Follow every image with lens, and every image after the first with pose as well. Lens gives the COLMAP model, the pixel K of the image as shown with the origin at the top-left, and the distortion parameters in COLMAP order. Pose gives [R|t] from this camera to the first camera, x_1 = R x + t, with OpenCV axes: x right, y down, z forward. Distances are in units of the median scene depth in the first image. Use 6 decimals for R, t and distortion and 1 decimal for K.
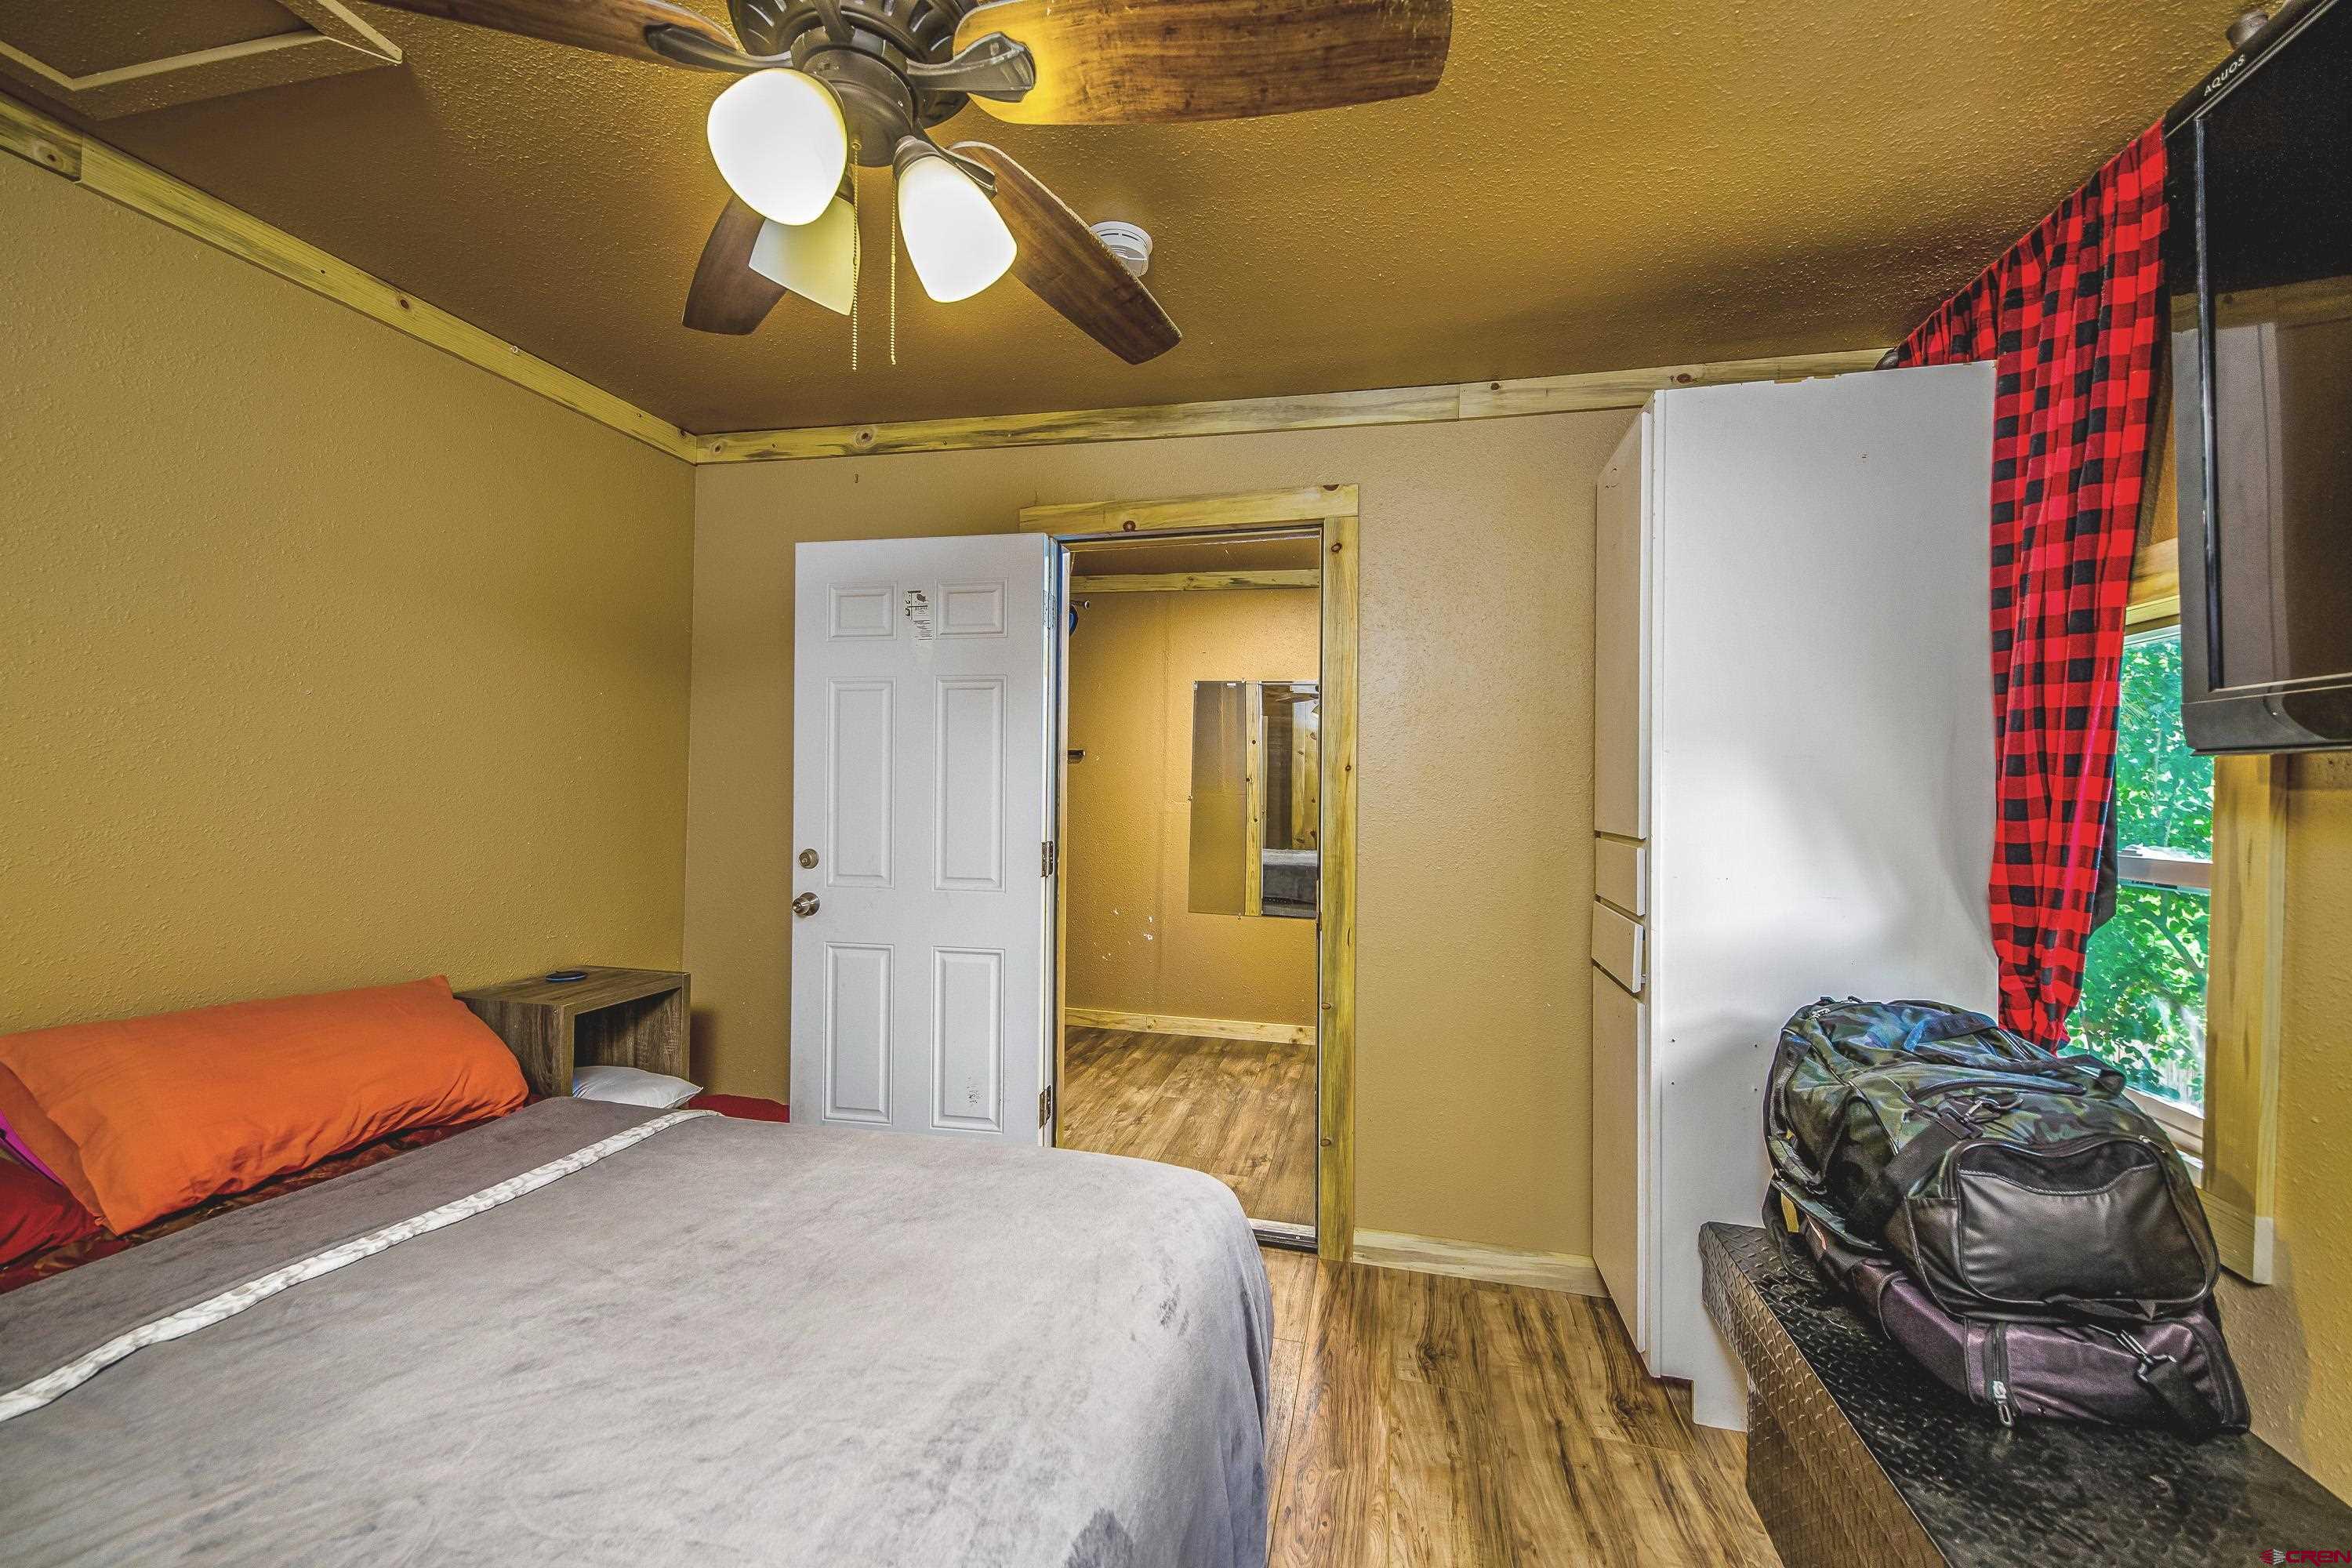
lens RADIAL K [[897.2, 0, 1176.0], [0, 897.2, 784.0], [0, 0, 1]] dist [-0.000502, -0.000150]
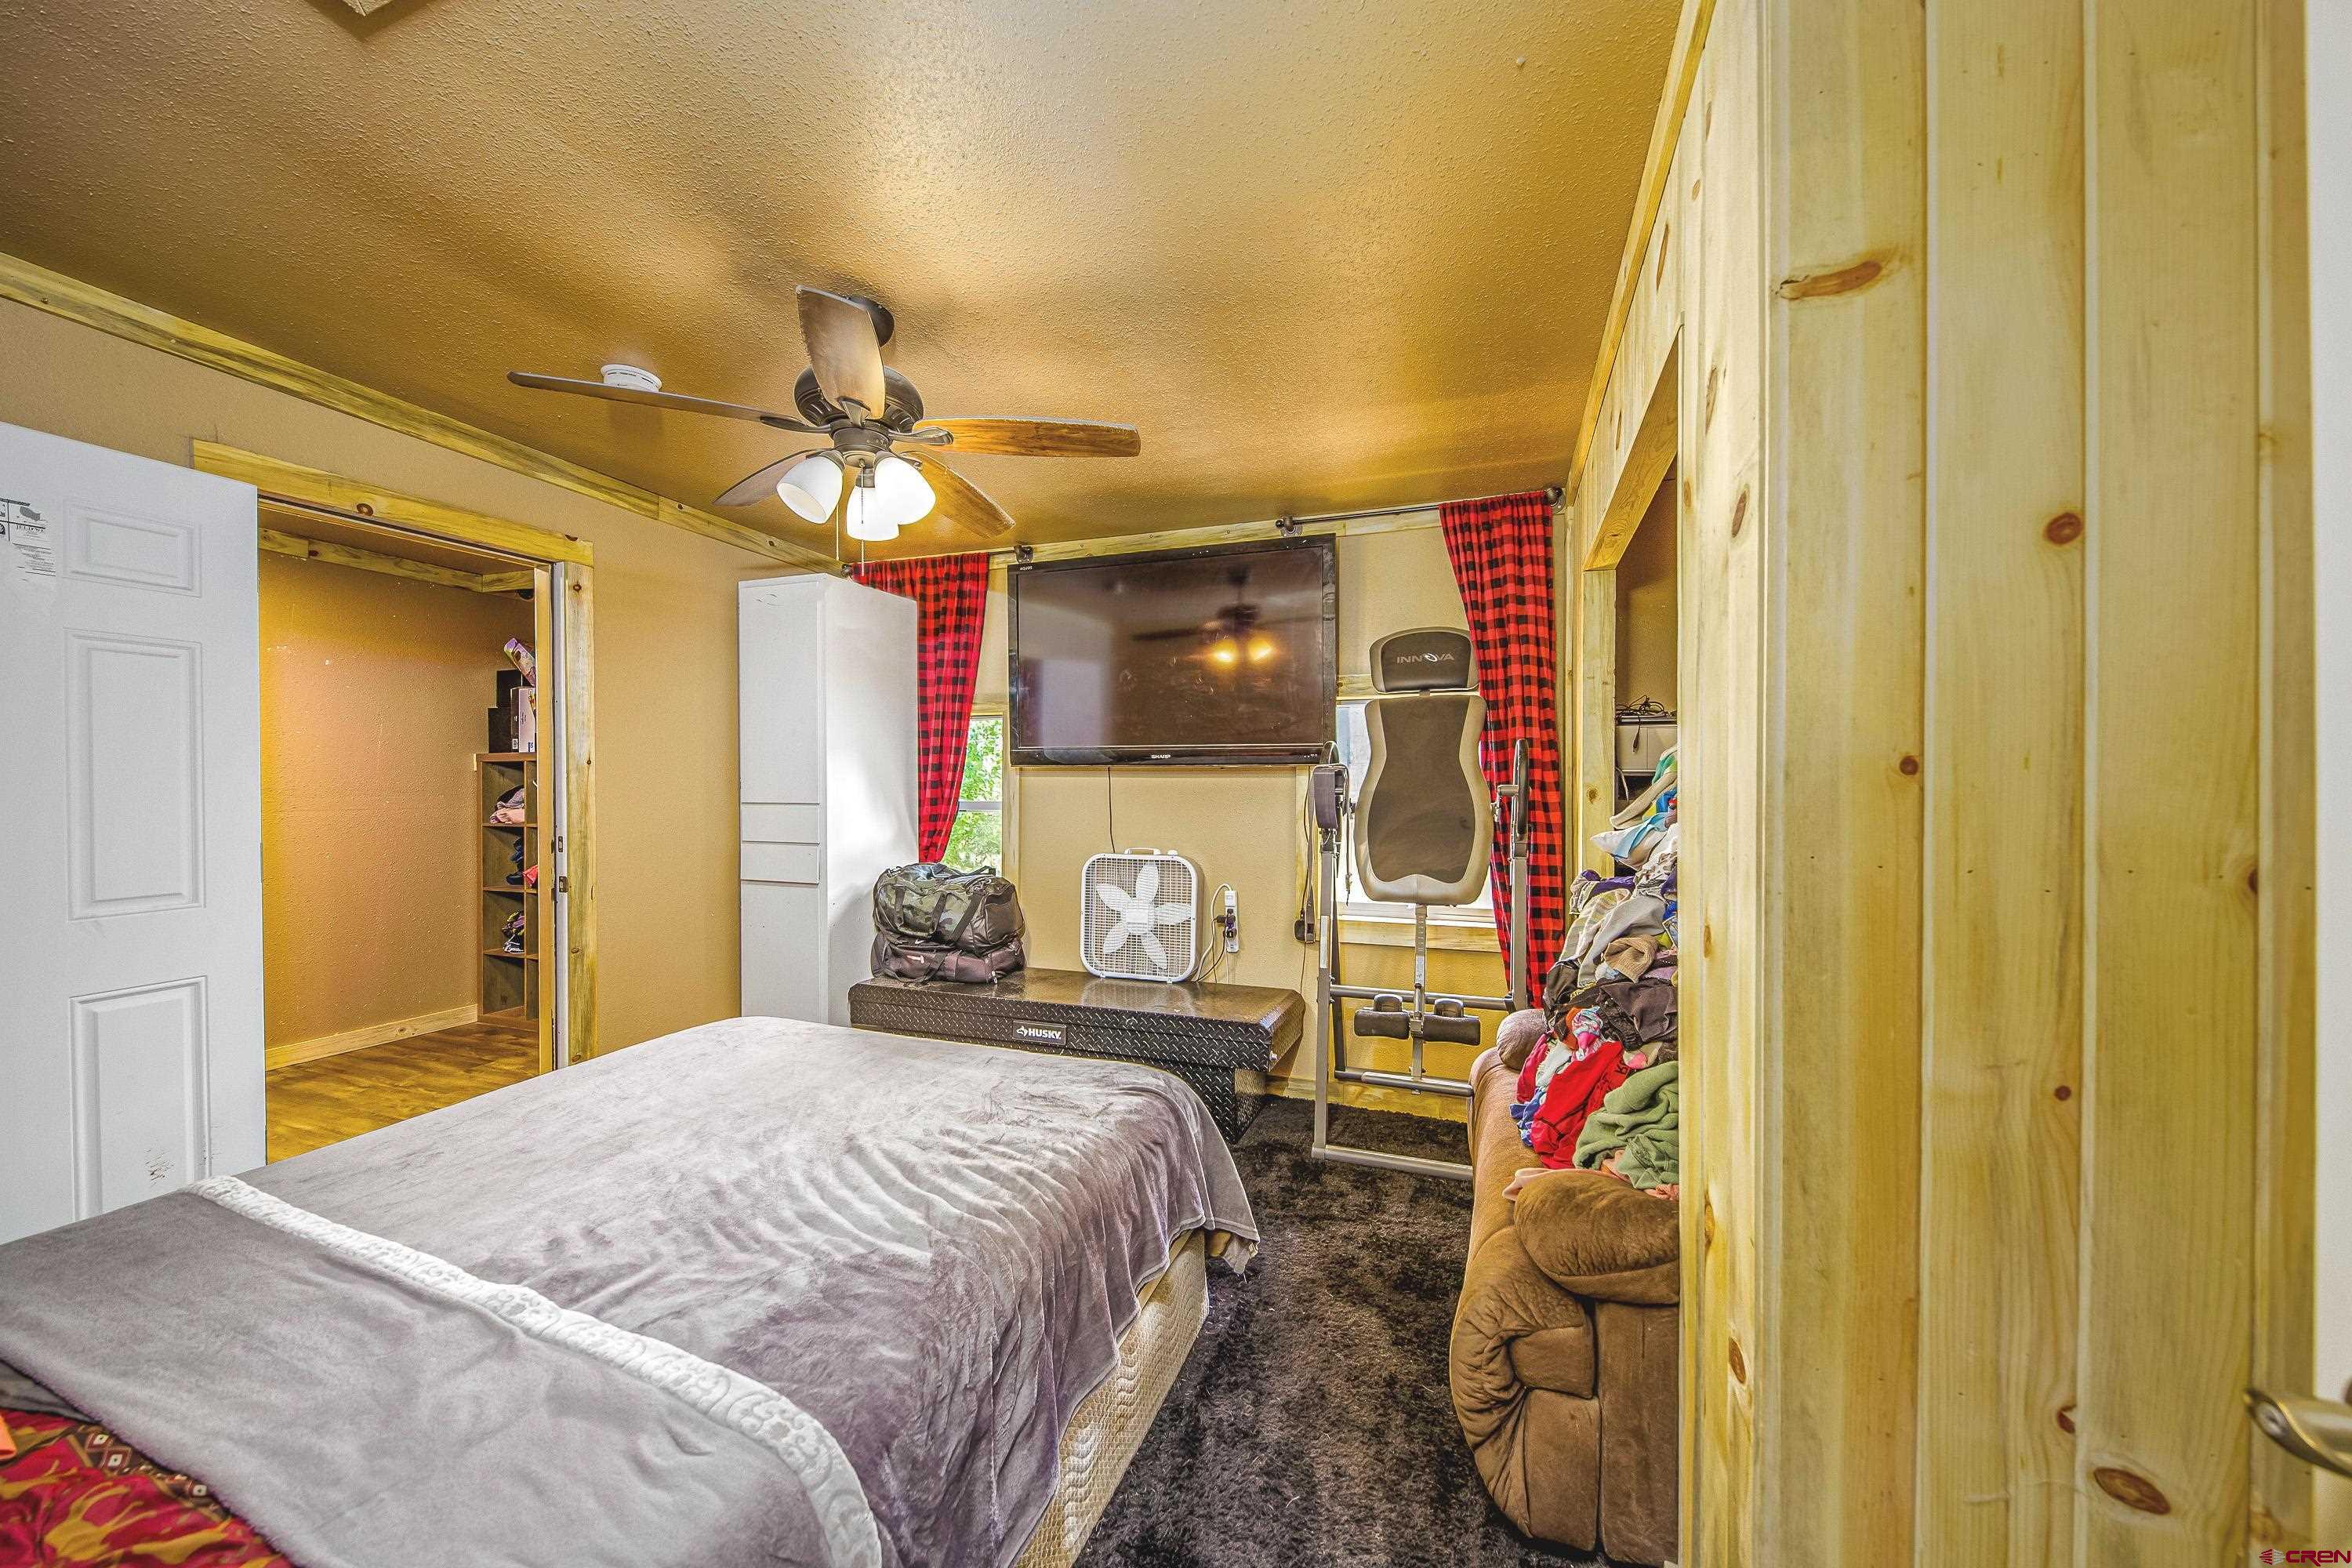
lens RADIAL K [[794.0, 0, 1176.0], [0, 794.0, 784.0], [0, 0, 1]] dist [-0.000255, -0.000103]
pose [[0.115225, -0.014678, 0.993231, -0.806055], [-0.001793, 0.999886, 0.014984, -0.005043], [-0.993338, -0.003508, 0.115185, 0.027986]]
